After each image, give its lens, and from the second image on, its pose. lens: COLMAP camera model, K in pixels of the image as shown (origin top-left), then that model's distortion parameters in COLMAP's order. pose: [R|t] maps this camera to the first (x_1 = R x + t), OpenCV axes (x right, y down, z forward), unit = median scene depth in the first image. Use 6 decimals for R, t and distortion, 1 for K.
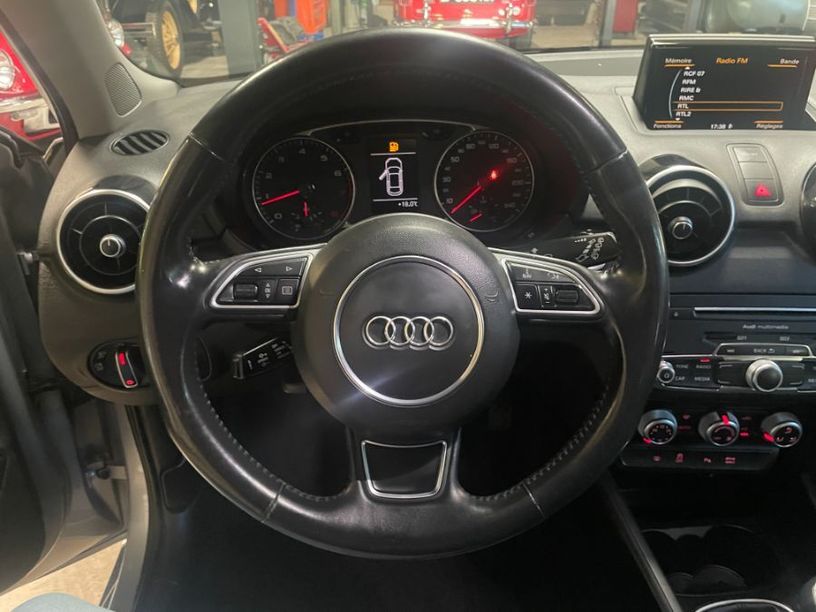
lens RADIAL K [[613.2, 0, 412.4], [0, 613.2, 300.3], [0, 0, 1]] dist [0.078902, -0.109045]
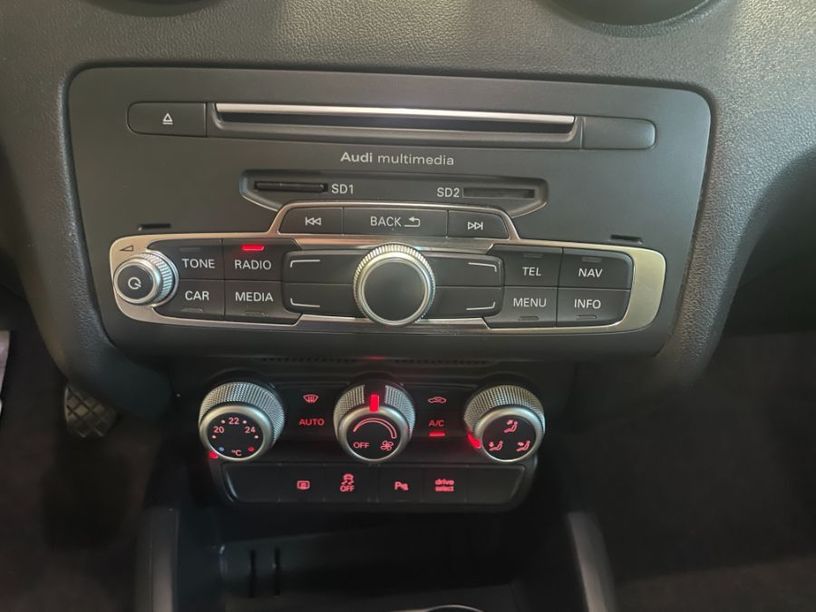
lens RADIAL K [[613.2, 0, 412.4], [0, 613.2, 300.3], [0, 0, 1]] dist [0.078902, -0.109045]
pose [[0.995994, 0.010782, 0.088772, 0.533925], [-0.011088, 0.999934, 0.002954, 0.126821], [-0.088734, -0.003926, 0.996048, 0.606667]]
